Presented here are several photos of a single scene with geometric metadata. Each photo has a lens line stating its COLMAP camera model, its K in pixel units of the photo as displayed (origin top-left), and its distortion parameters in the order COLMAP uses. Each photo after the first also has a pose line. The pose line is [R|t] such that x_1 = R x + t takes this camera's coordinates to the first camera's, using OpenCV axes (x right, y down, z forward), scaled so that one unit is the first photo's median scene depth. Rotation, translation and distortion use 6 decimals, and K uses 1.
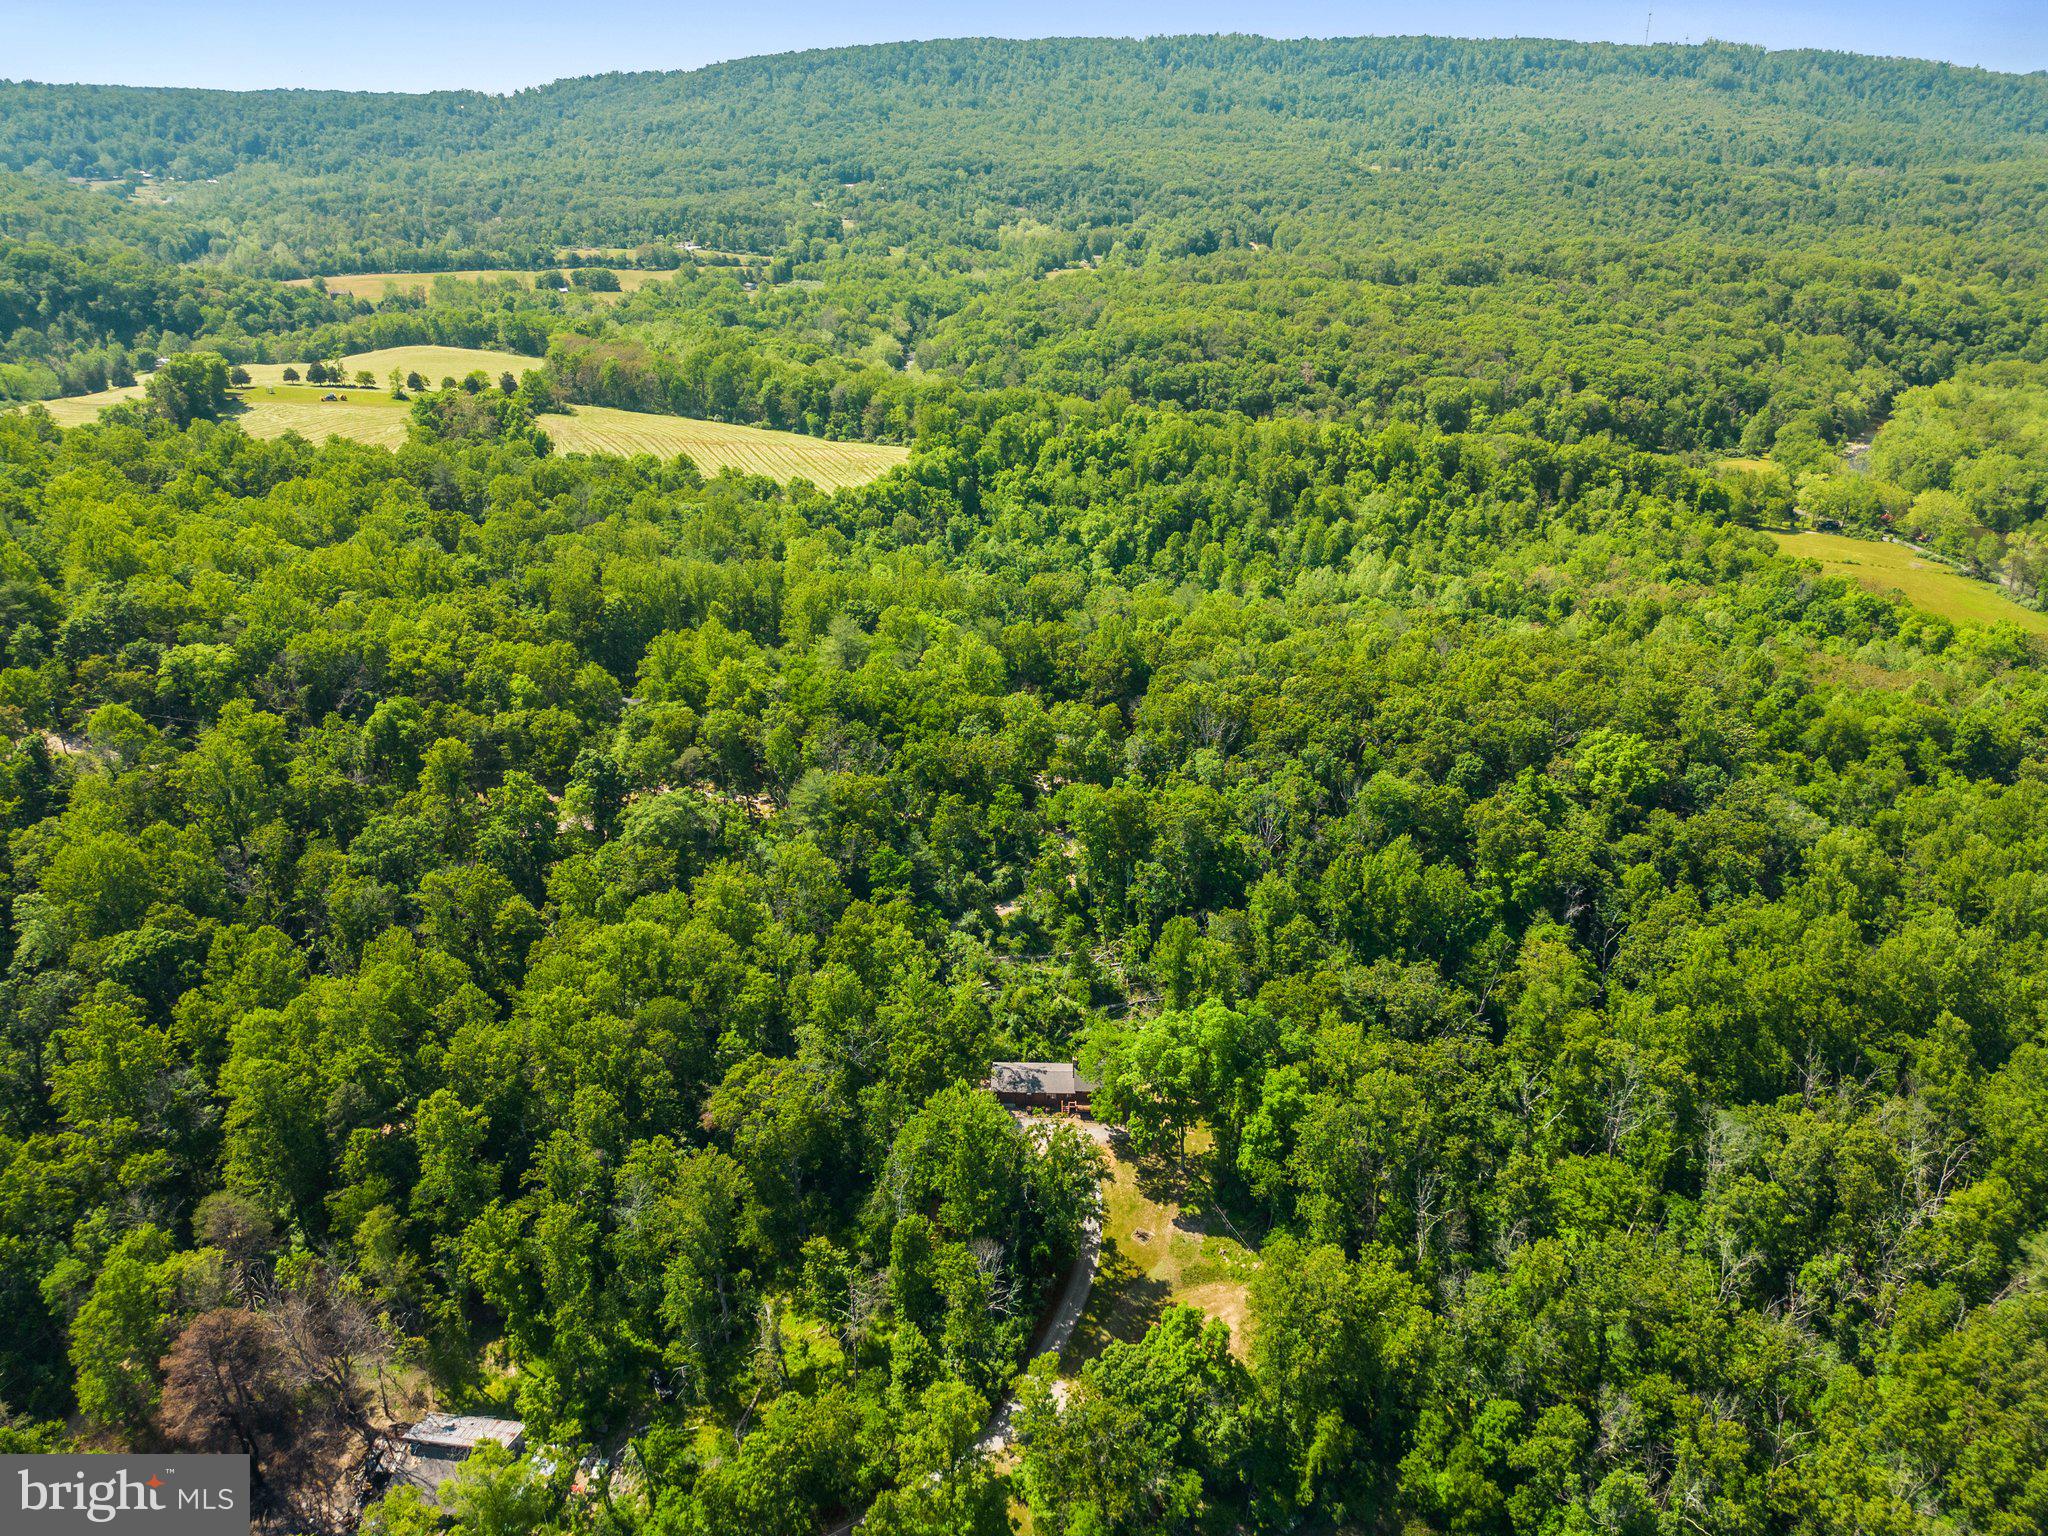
lens RADIAL K [[1458.7, 0, 1052.4], [0, 1458.7, 769.2], [0, 0, 1]] dist [0.072428, -0.053521]
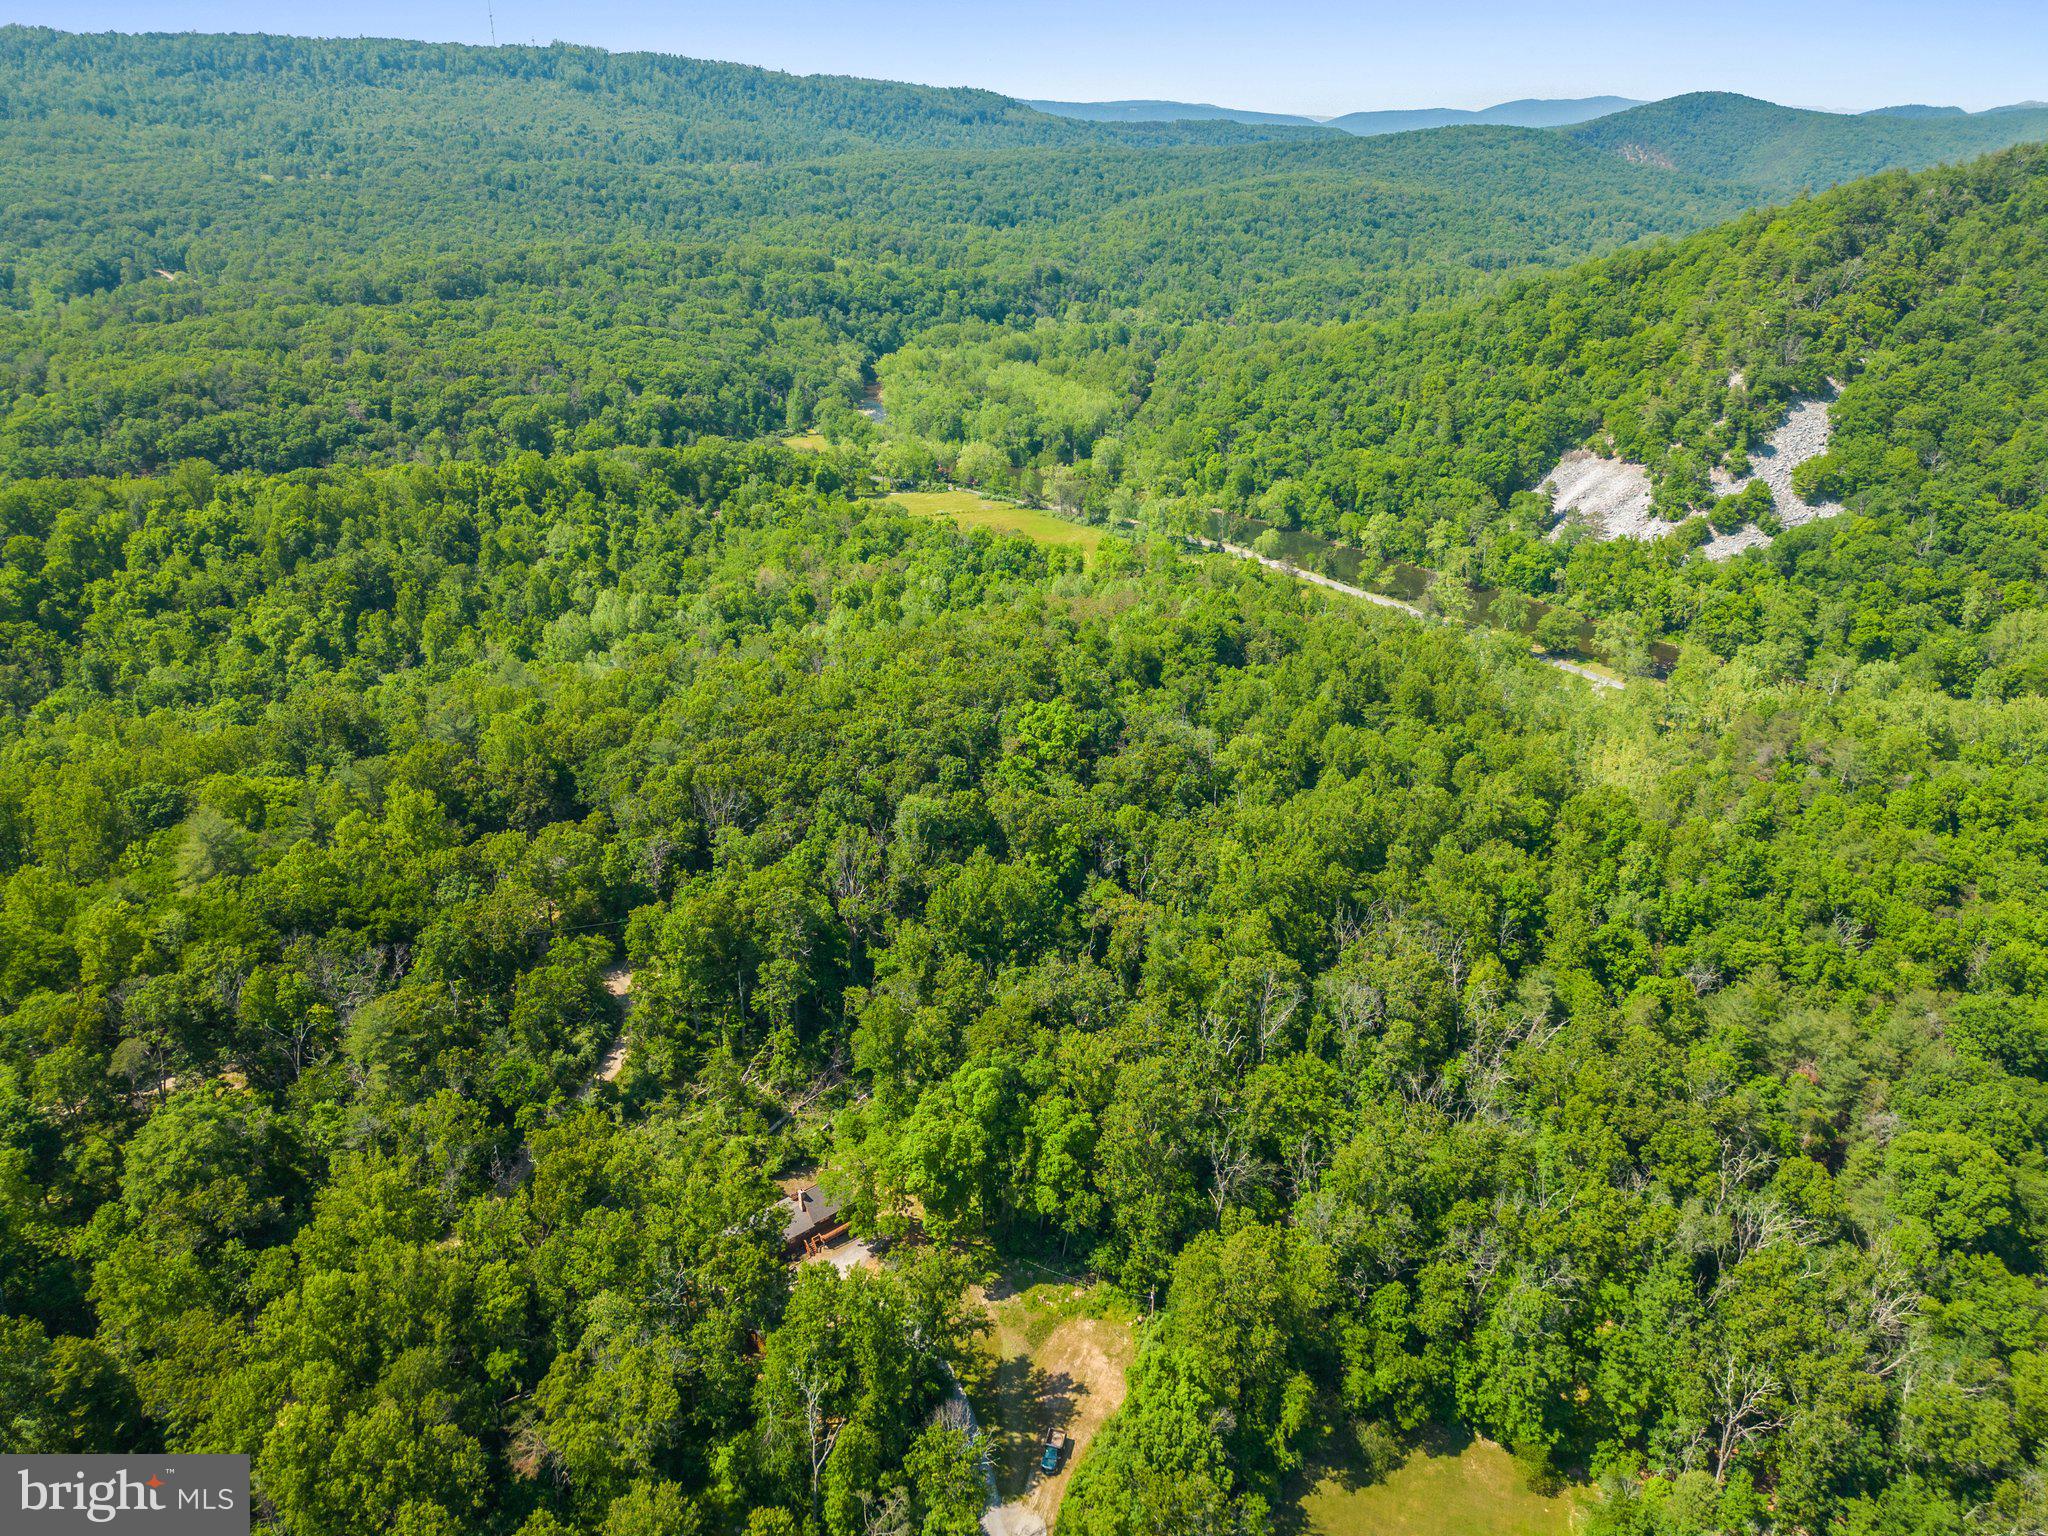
lens RADIAL K [[1456.8, 0, 1018.5], [0, 1456.8, 796.6], [0, 0, 1]] dist [0.045662, -0.026146]
pose [[0.775605, -0.288572, 0.561393, -0.091129], [0.277891, 0.954658, 0.106794, -0.027430], [-0.566756, 0.073176, 0.820629, 0.044378]]
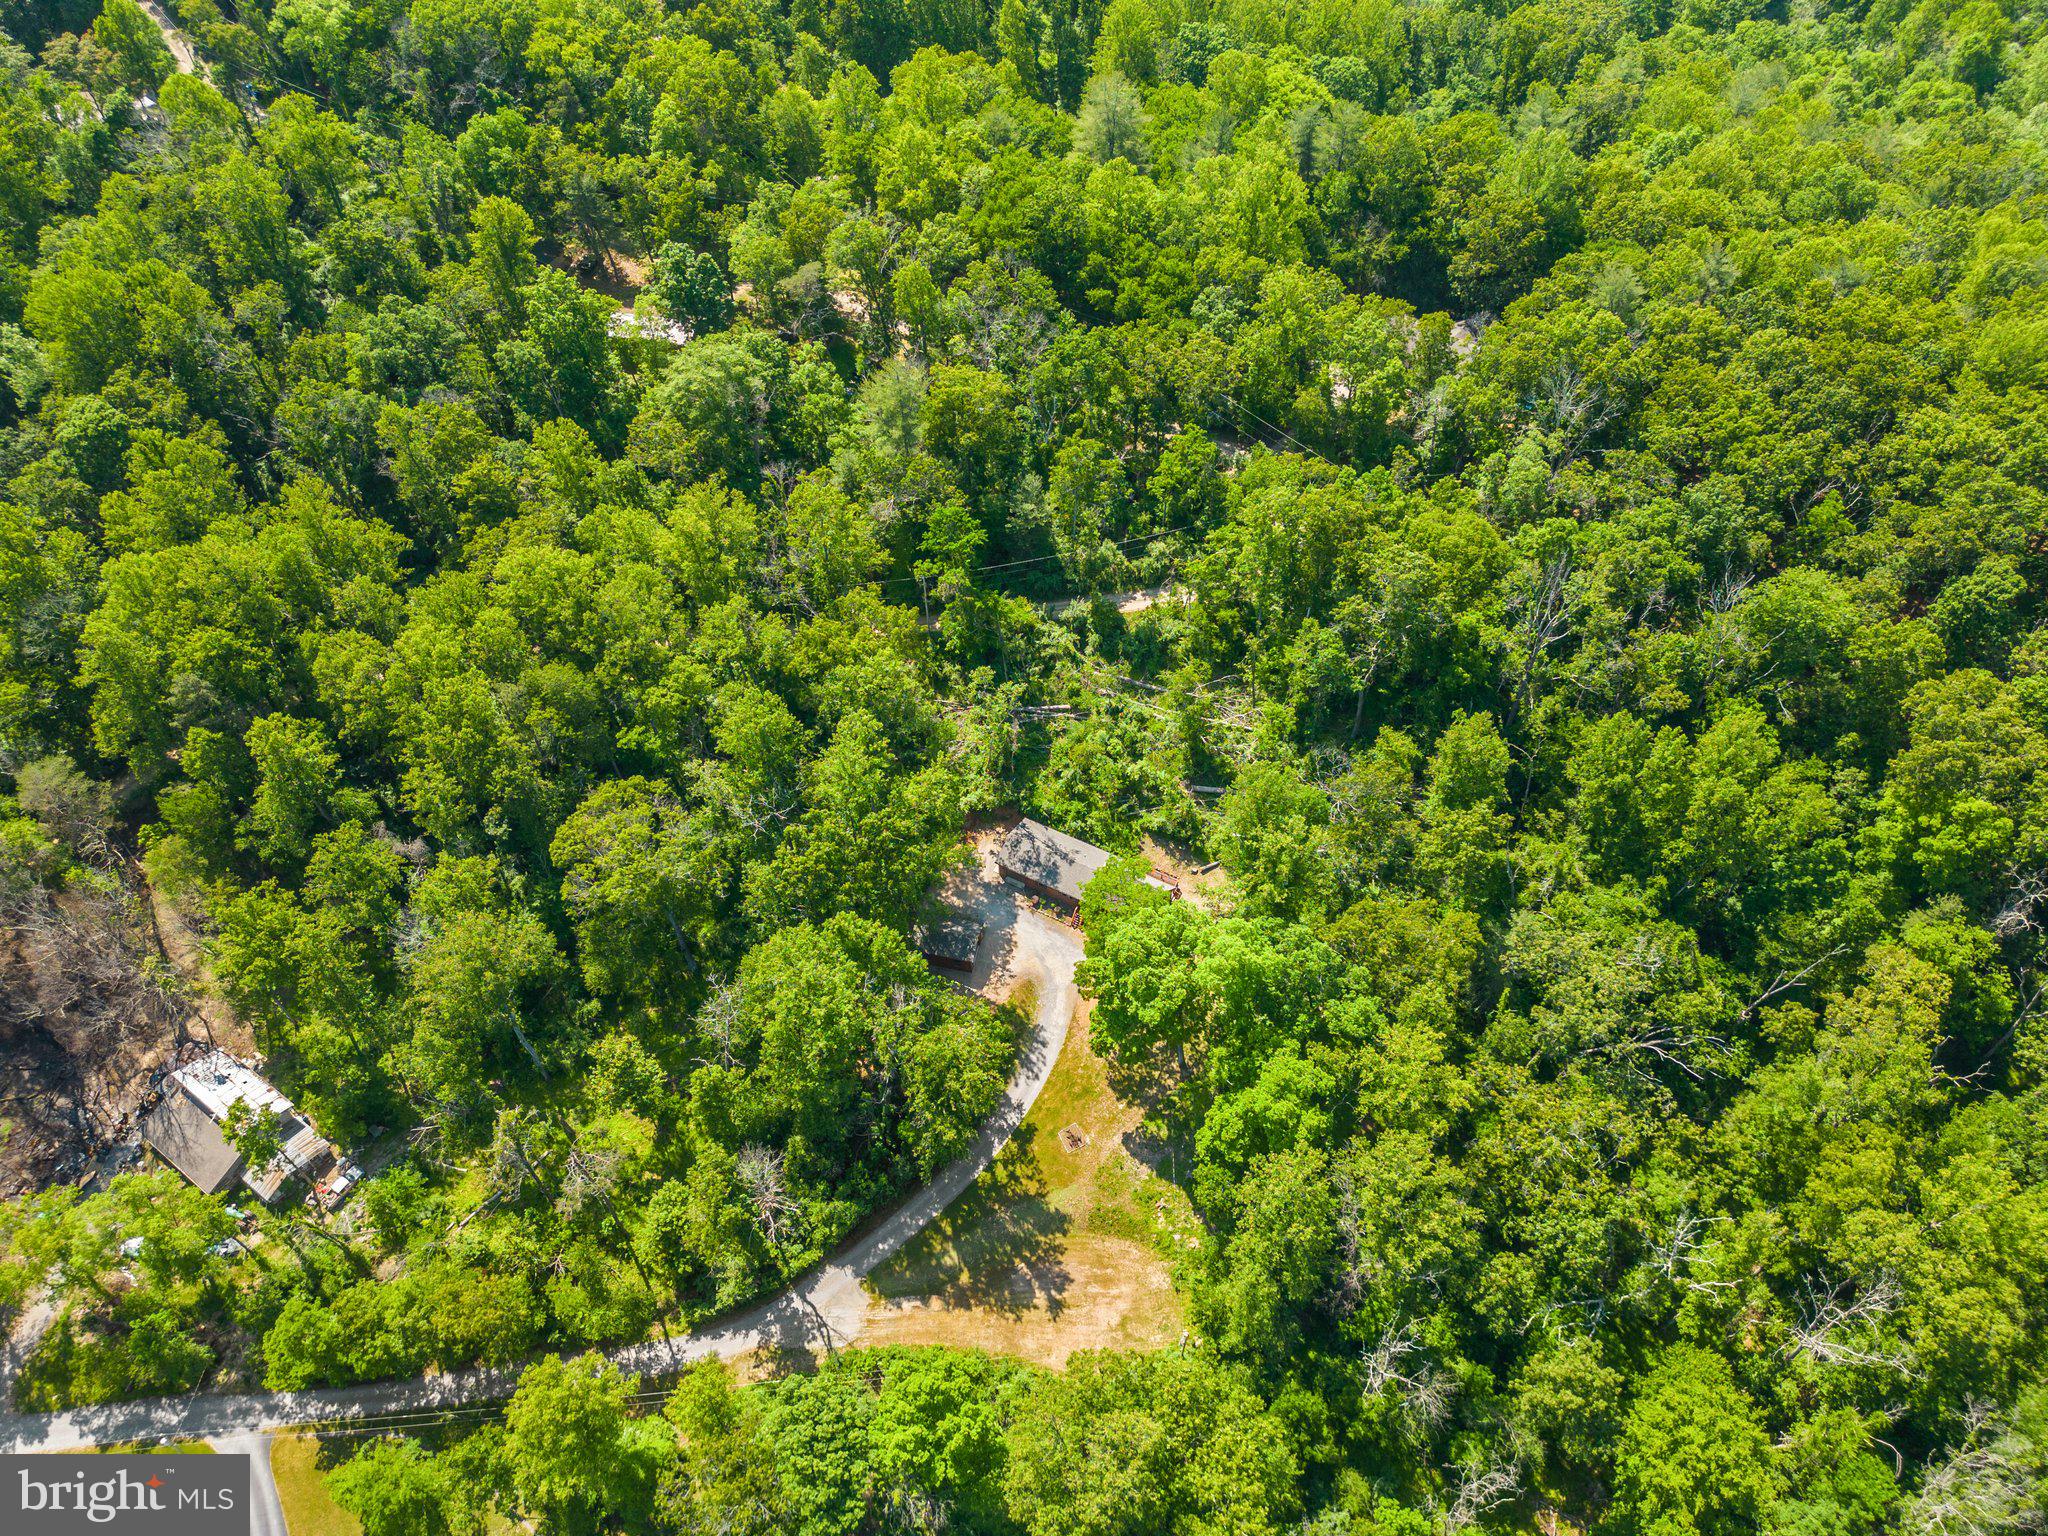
lens RADIAL K [[1435.8, 0, 1013.9], [0, 1435.8, 728.6], [0, 0, 1]] dist [0.043068, -0.006785]
pose [[0.878296, 0.348775, -0.327037, 0.052692], [-0.172030, 0.868724, 0.464461, -0.053718], [0.446097, -0.351674, 0.822996, 0.115558]]
